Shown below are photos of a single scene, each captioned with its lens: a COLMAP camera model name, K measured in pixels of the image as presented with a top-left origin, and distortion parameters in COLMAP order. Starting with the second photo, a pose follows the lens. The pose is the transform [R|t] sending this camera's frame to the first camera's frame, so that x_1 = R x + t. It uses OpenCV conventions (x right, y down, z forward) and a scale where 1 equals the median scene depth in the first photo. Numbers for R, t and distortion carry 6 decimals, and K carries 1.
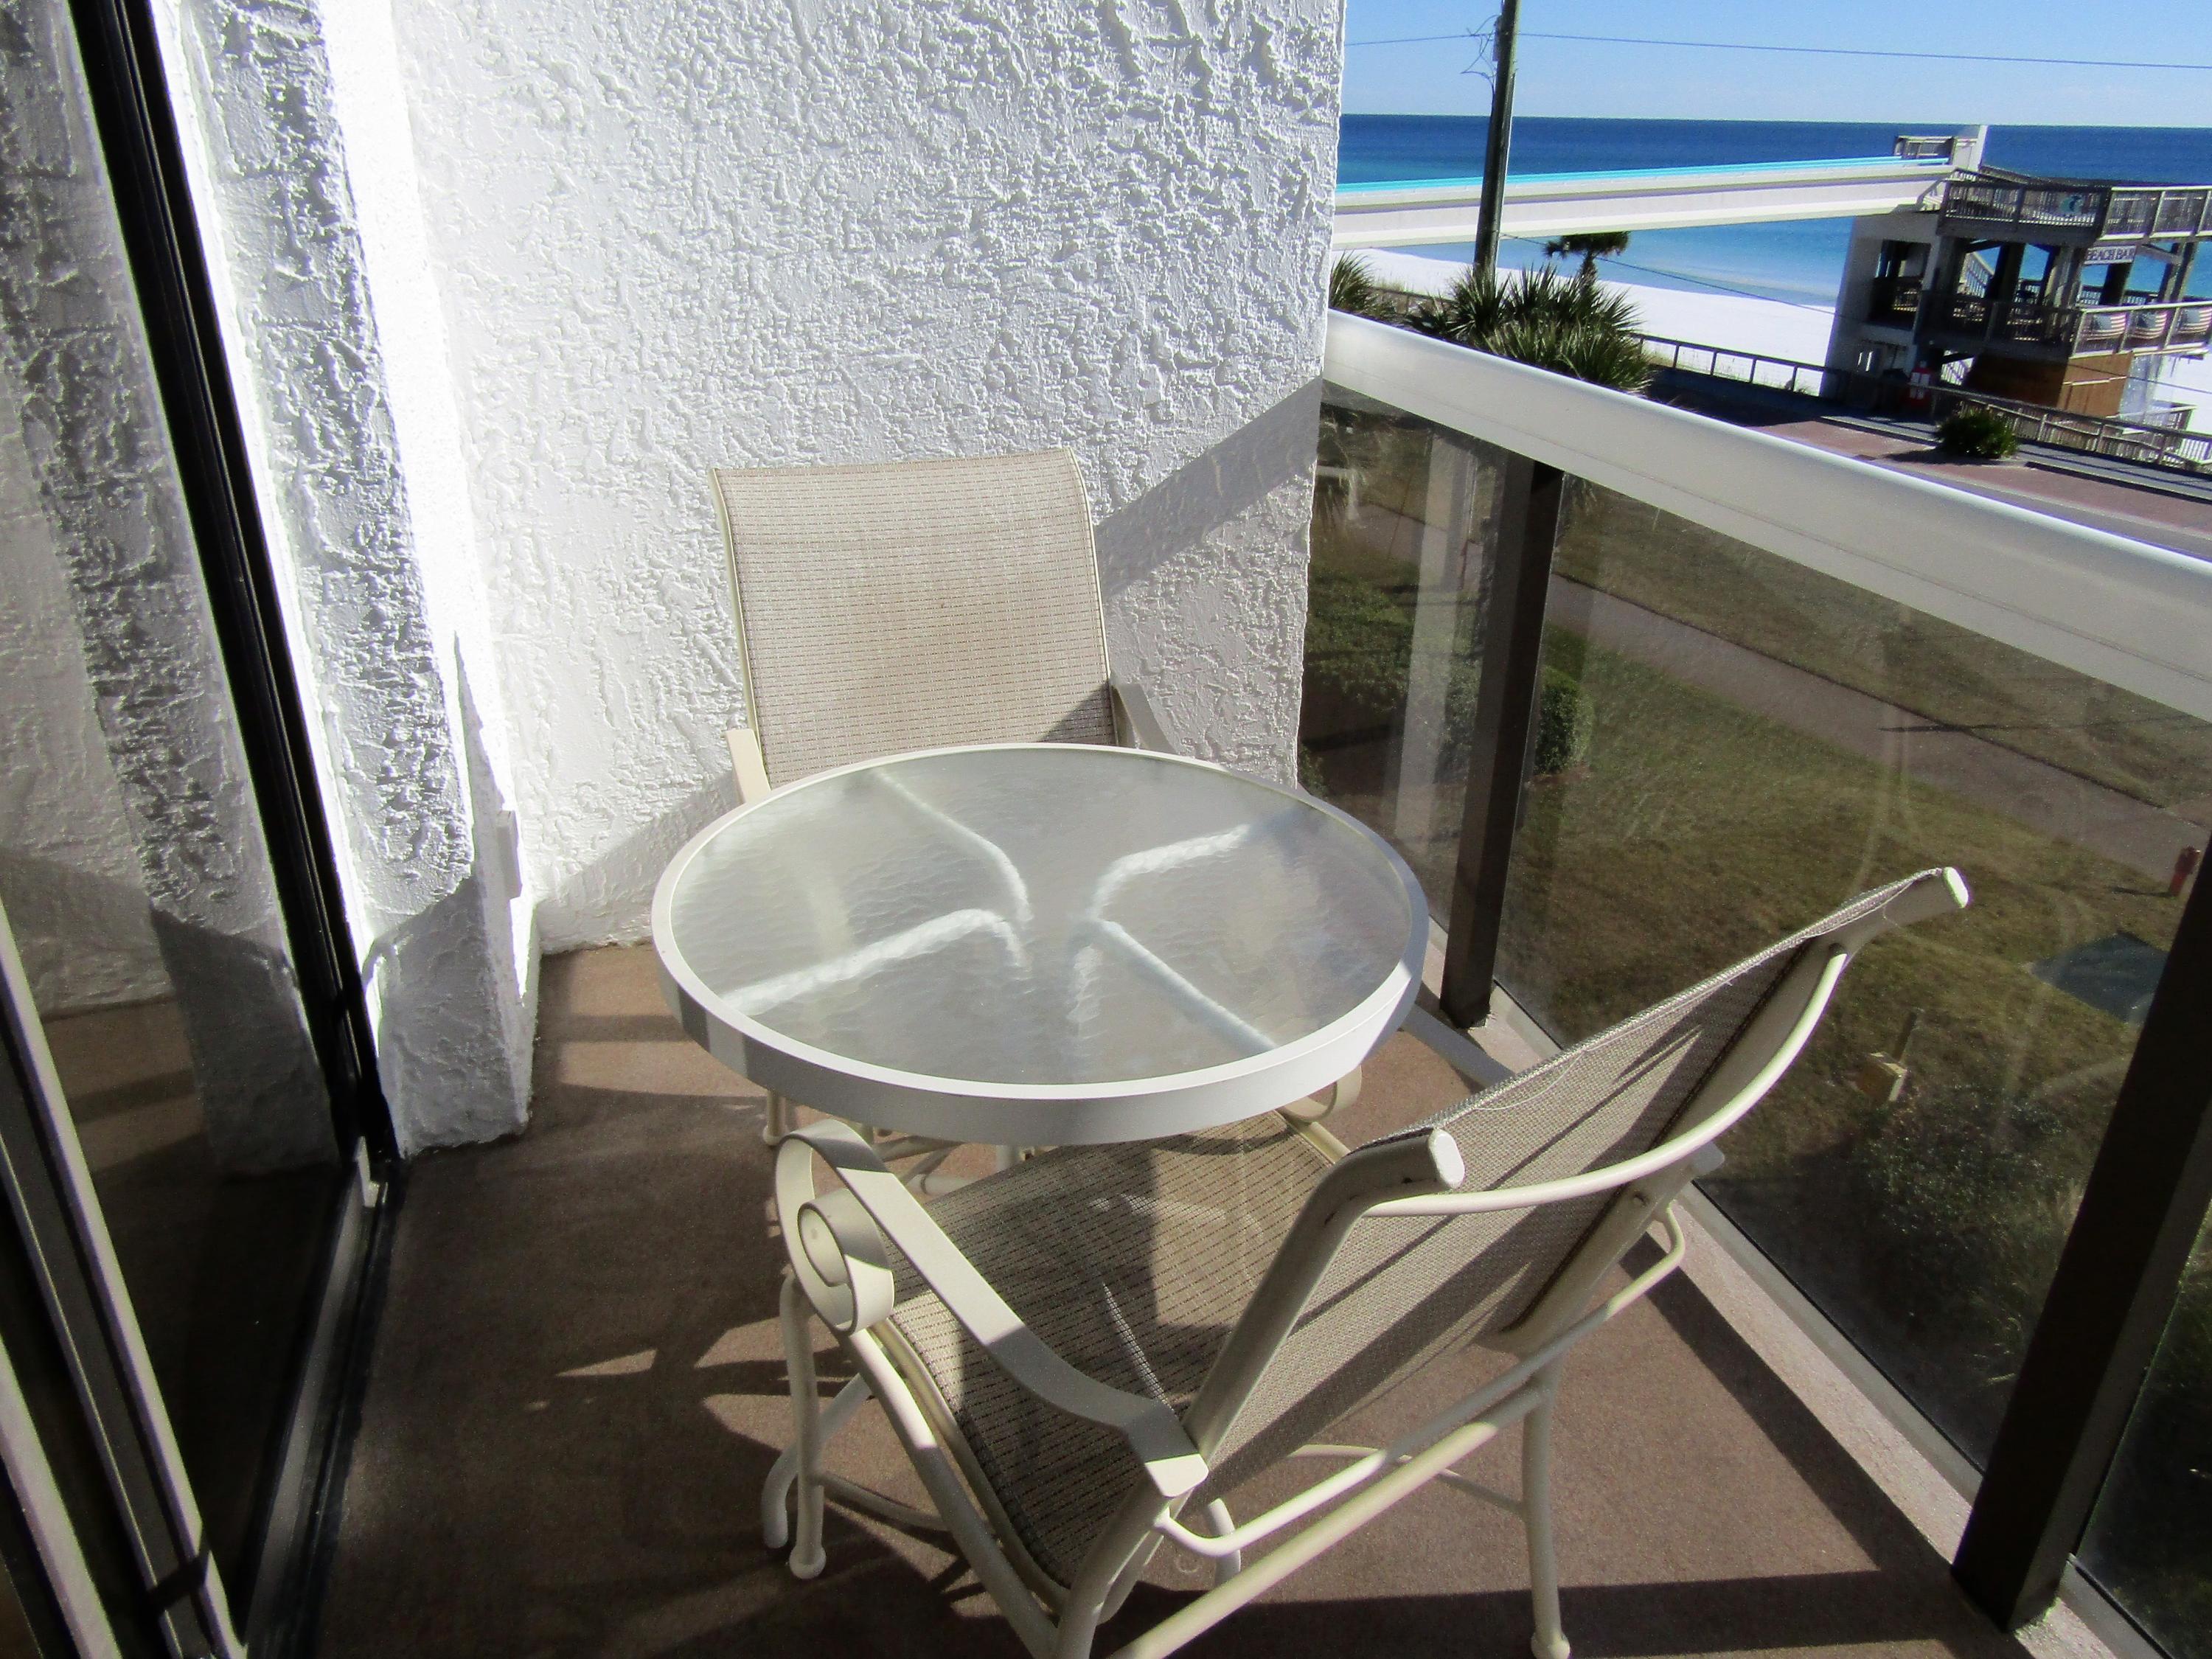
lens RADIAL K [[1581.3, 0, 1106.0], [0, 1581.3, 829.5], [0, 0, 1]] dist [-0.009702, 0.004501]
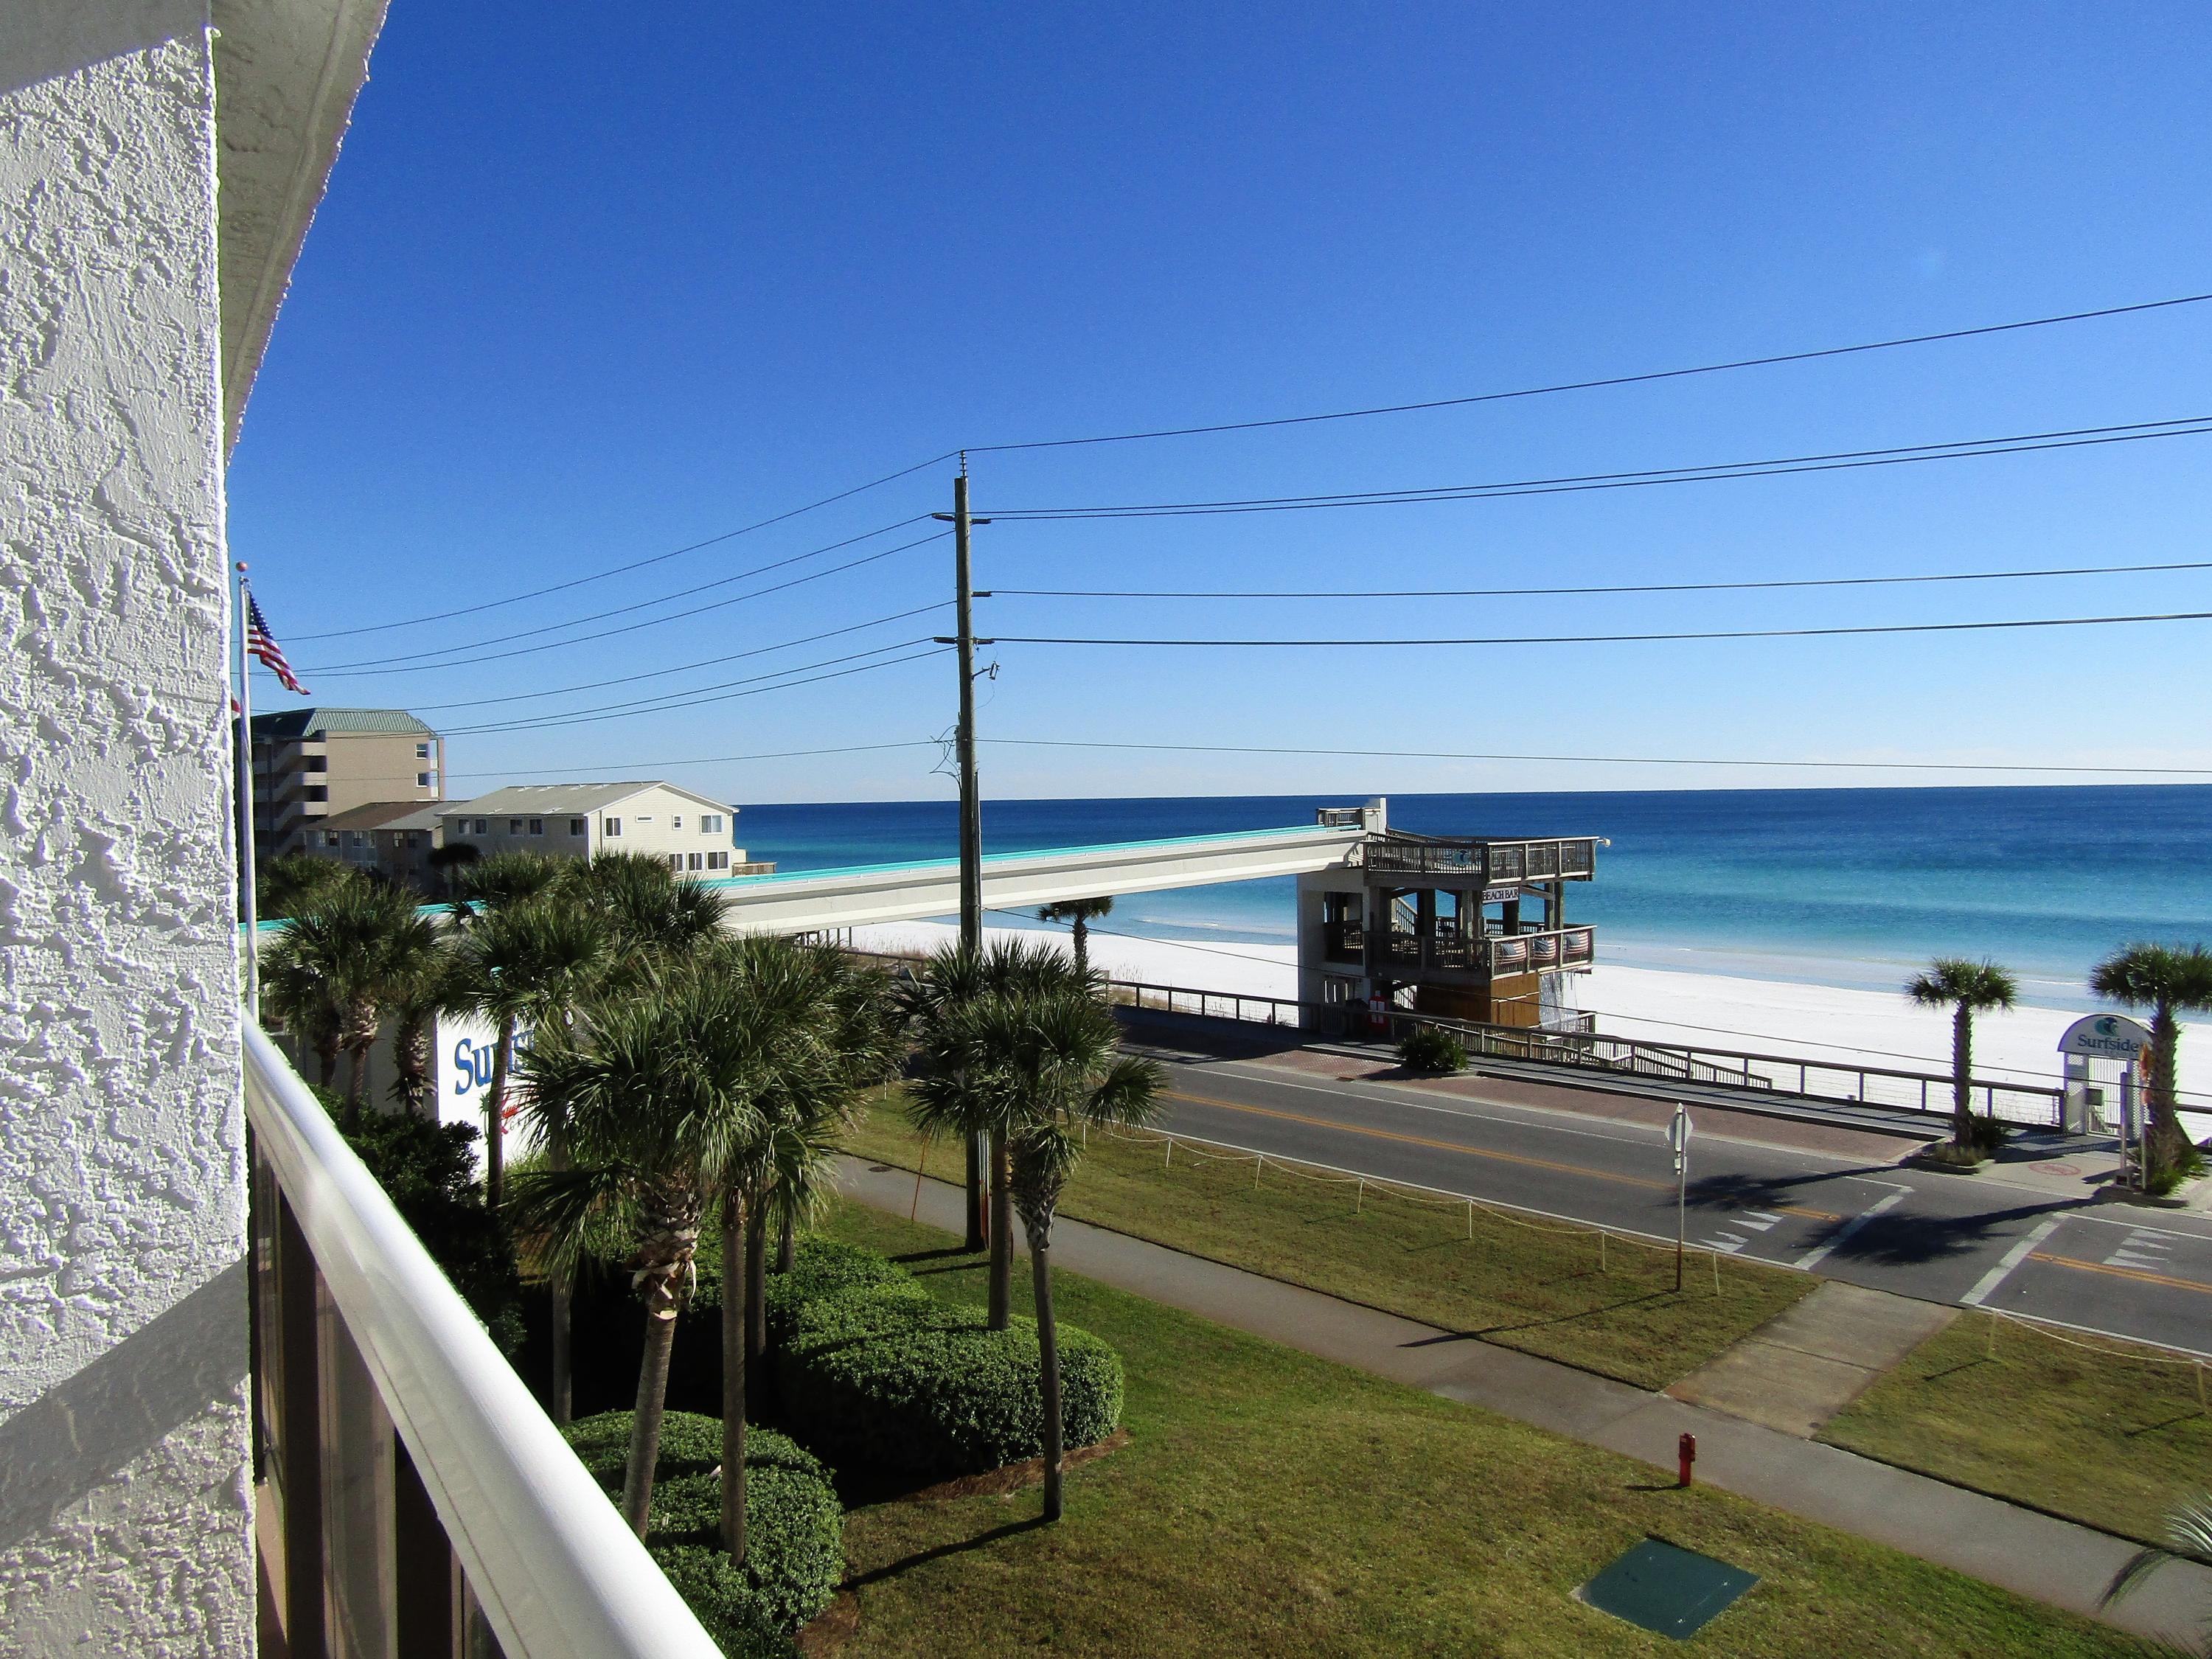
lens RADIAL K [[1581.3, 0, 1106.0], [0, 1581.3, 829.5], [0, 0, 1]] dist [-0.009702, 0.004501]
pose [[0.957153, -0.035171, 0.287441, 0.296903], [0.146668, 0.914748, -0.376463, -0.131102], [-0.249695, 0.402491, 0.880712, 0.178104]]
